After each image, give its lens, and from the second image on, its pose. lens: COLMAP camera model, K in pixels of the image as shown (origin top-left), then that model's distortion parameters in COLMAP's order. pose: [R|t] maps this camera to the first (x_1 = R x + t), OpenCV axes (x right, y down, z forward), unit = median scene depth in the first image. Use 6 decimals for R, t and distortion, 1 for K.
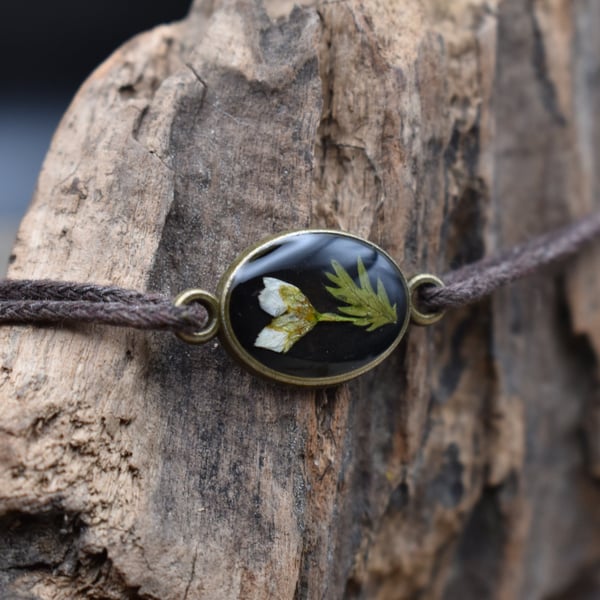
lens RADIAL K [[1964.7, 0, 300.0], [0, 1964.7, 300.0], [0, 0, 1]] dist [0.034021, 0.010737]
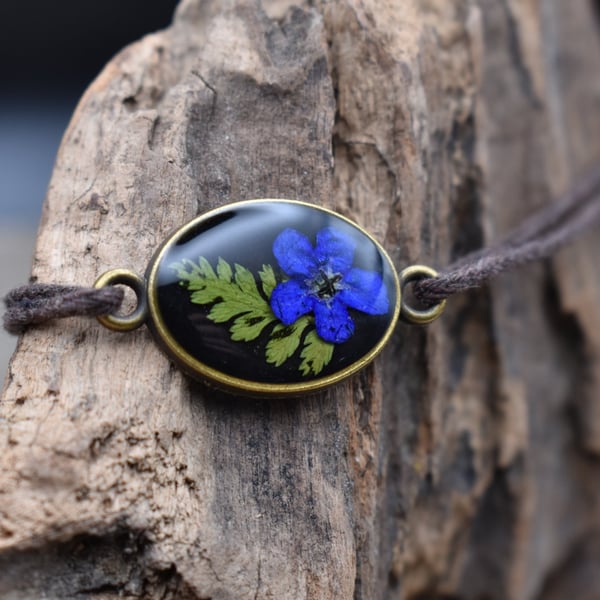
lens RADIAL K [[1964.7, 0, 300.0], [0, 1964.7, 300.0], [0, 0, 1]] dist [0.034021, 0.010737]
pose [[0.986710, -0.078119, 0.142482, -0.157320], [0.078321, 0.996919, 0.004201, -0.004888], [-0.142372, 0.007014, 0.989788, 0.009500]]
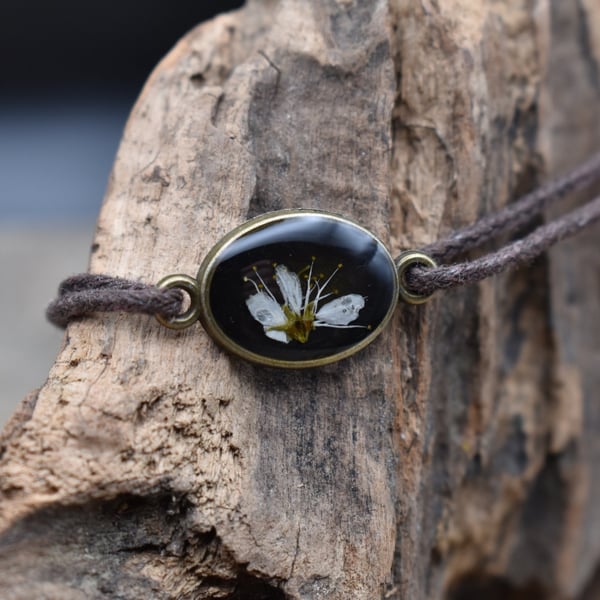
lens RADIAL K [[1964.7, 0, 300.0], [0, 1964.7, 300.0], [0, 0, 1]] dist [0.034021, 0.010737]
pose [[0.996711, -0.037320, 0.071927, -0.116292], [0.037181, 0.999303, 0.003262, 0.006601], [-0.071999, -0.000577, 0.997405, -0.018613]]
